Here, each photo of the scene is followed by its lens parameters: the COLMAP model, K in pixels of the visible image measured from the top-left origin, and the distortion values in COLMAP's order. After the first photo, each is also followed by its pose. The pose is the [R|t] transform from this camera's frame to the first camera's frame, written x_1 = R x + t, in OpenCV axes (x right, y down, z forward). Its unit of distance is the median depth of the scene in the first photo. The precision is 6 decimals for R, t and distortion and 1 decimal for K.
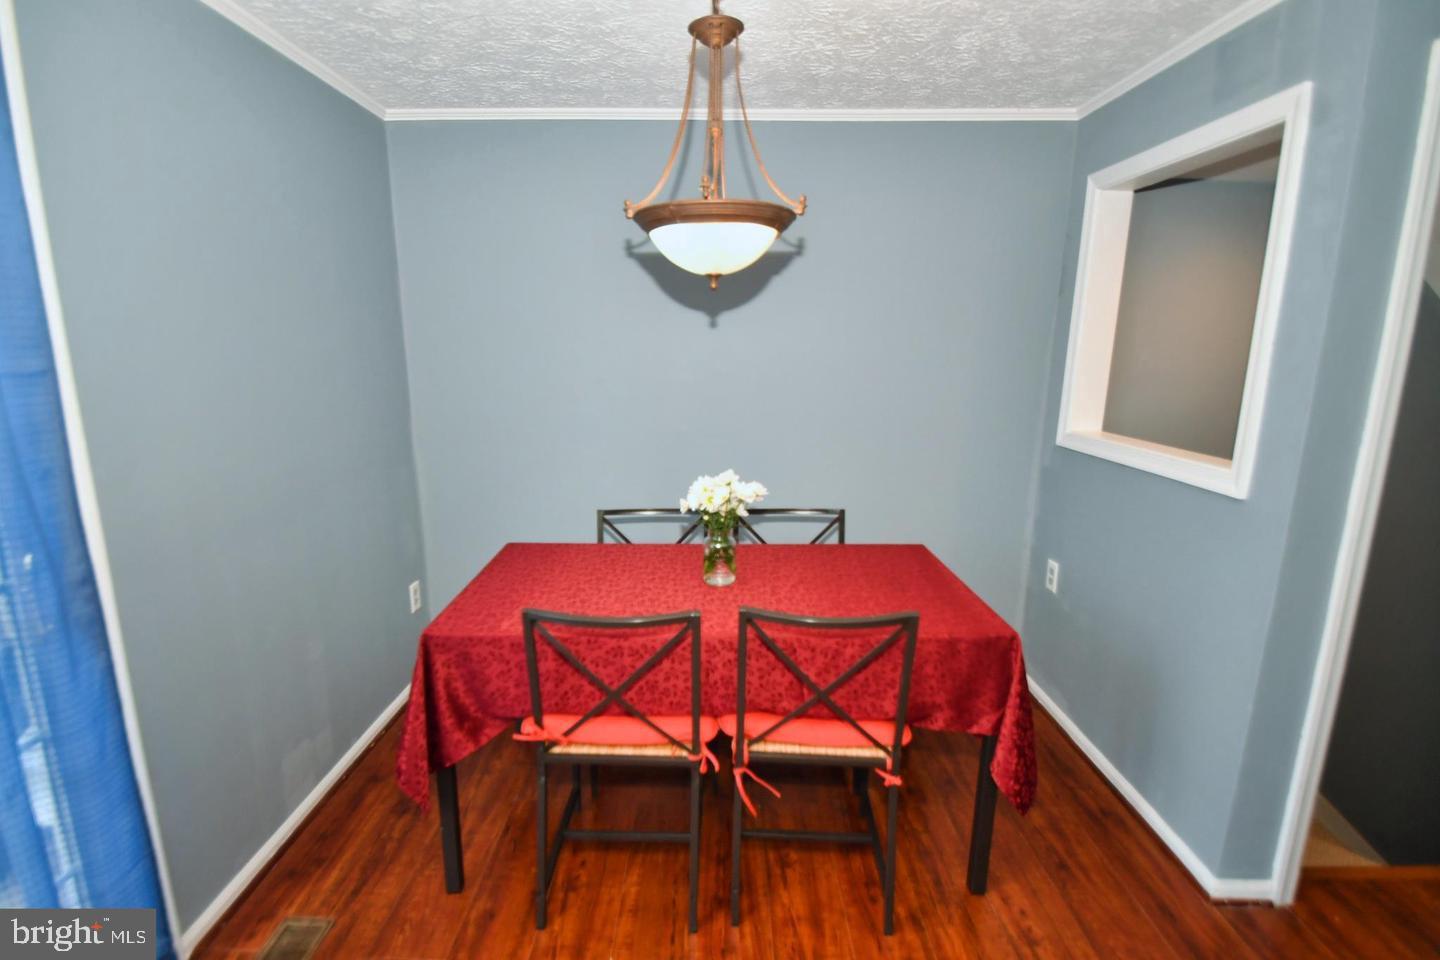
lens RADIAL K [[696.0, 0, 714.8], [0, 696.0, 501.9], [0, 0, 1]] dist [-0.017768, -0.000489]
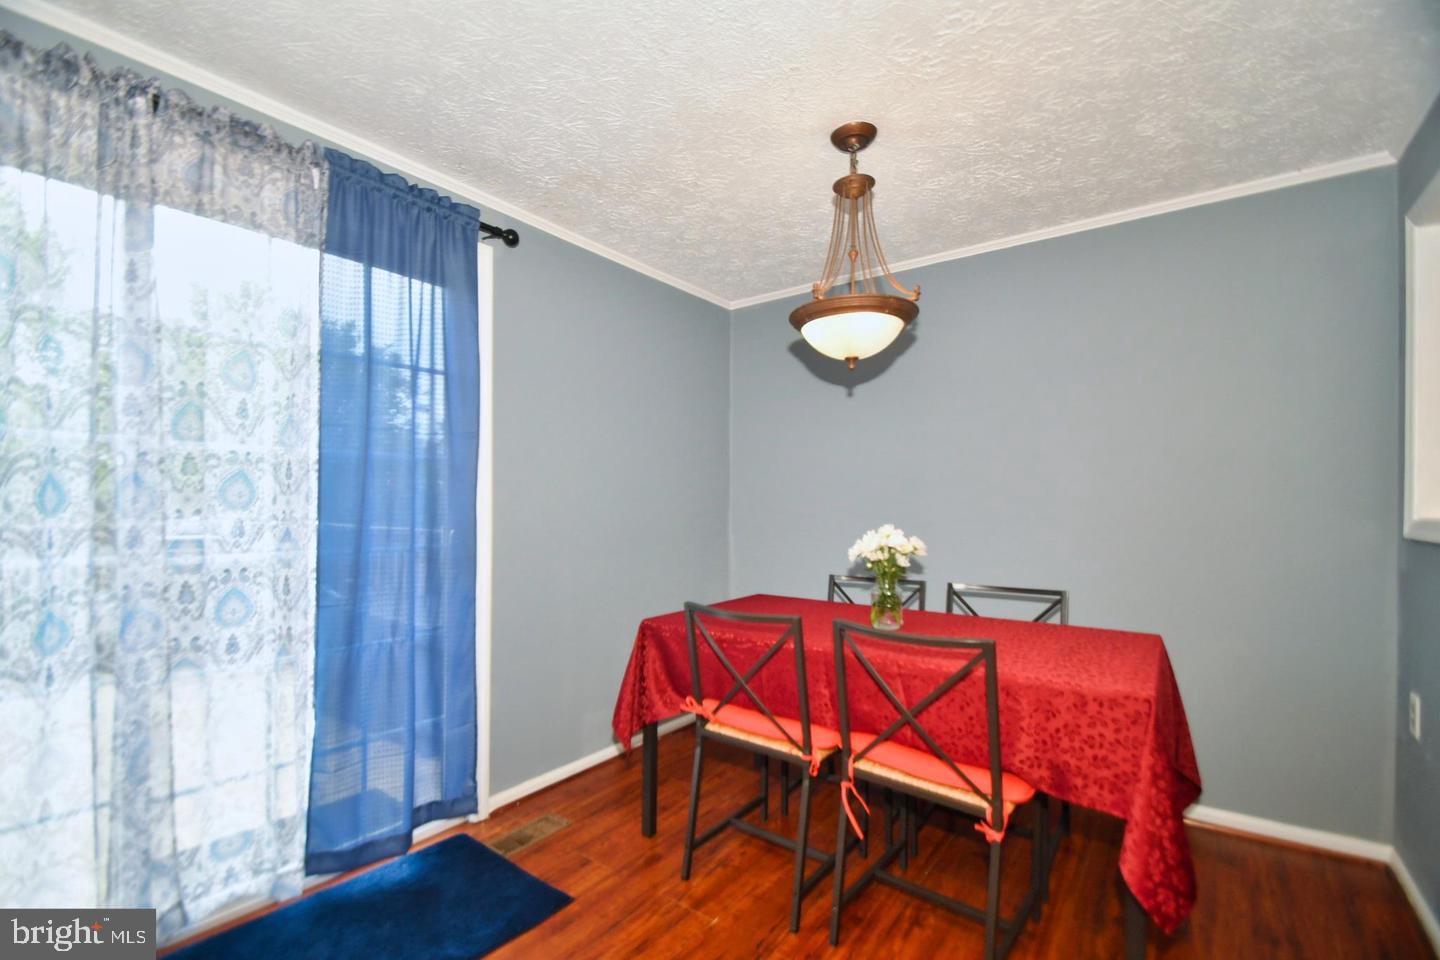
lens RADIAL K [[615.7, 0, 713.9], [0, 615.7, 502.0], [0, 0, 1]] dist [-0.022939, -0.000903]
pose [[0.801941, -0.005936, -0.597374, 0.442194], [-0.126826, 0.975466, -0.179949, 0.154118], [0.583786, 0.220071, 0.781513, 0.036239]]
